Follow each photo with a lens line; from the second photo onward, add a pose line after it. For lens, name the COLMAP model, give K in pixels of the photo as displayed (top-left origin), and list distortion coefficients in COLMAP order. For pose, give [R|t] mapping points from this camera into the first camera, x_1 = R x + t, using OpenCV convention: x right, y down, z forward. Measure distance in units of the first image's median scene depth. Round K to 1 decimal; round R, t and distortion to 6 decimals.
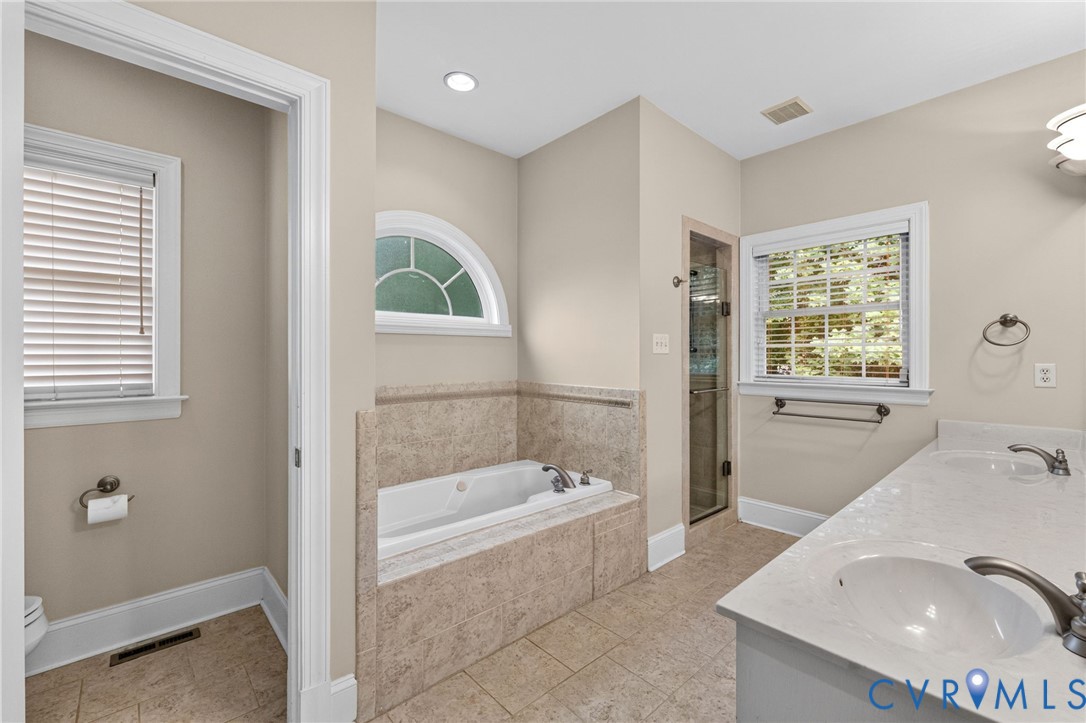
lens RADIAL K [[453.2, 0, 547.8], [0, 453.2, 358.5], [0, 0, 1]] dist [-0.002481, -0.000323]
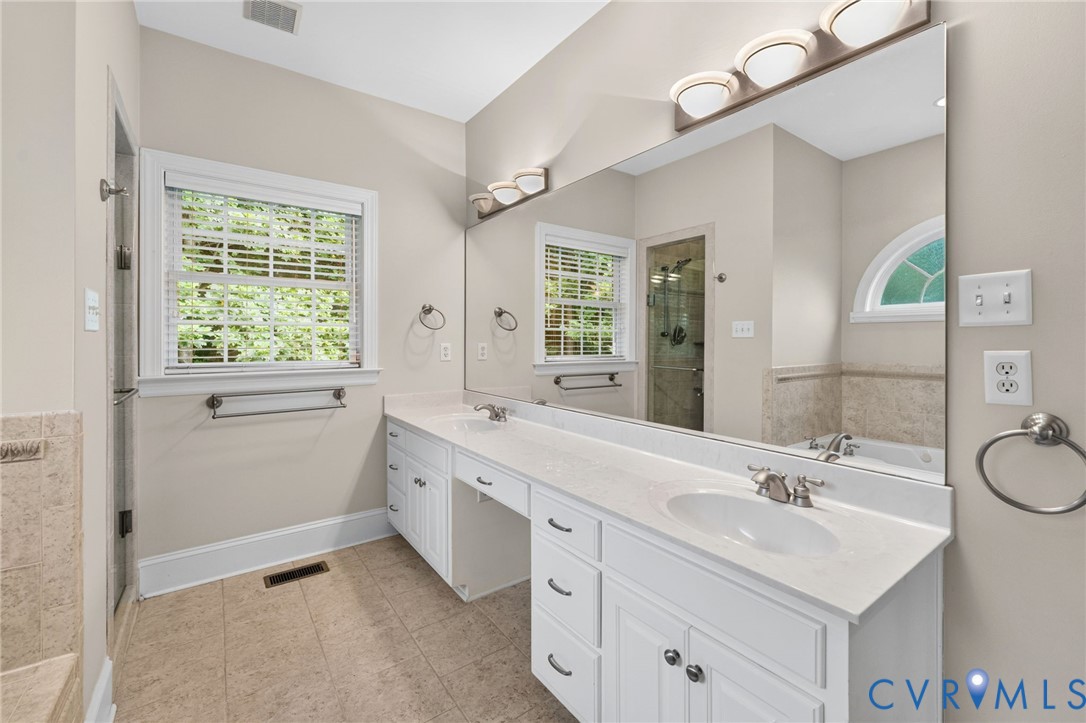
lens RADIAL K [[453.2, 0, 549.6], [0, 453.2, 342.4], [0, 0, 1]] dist [-0.002481, -0.000323]
pose [[0.100919, -0.006199, 0.994875, -0.171507], [0.004525, 0.999973, 0.005771, 0.001739], [-0.994884, 0.003919, 0.100944, 0.457875]]
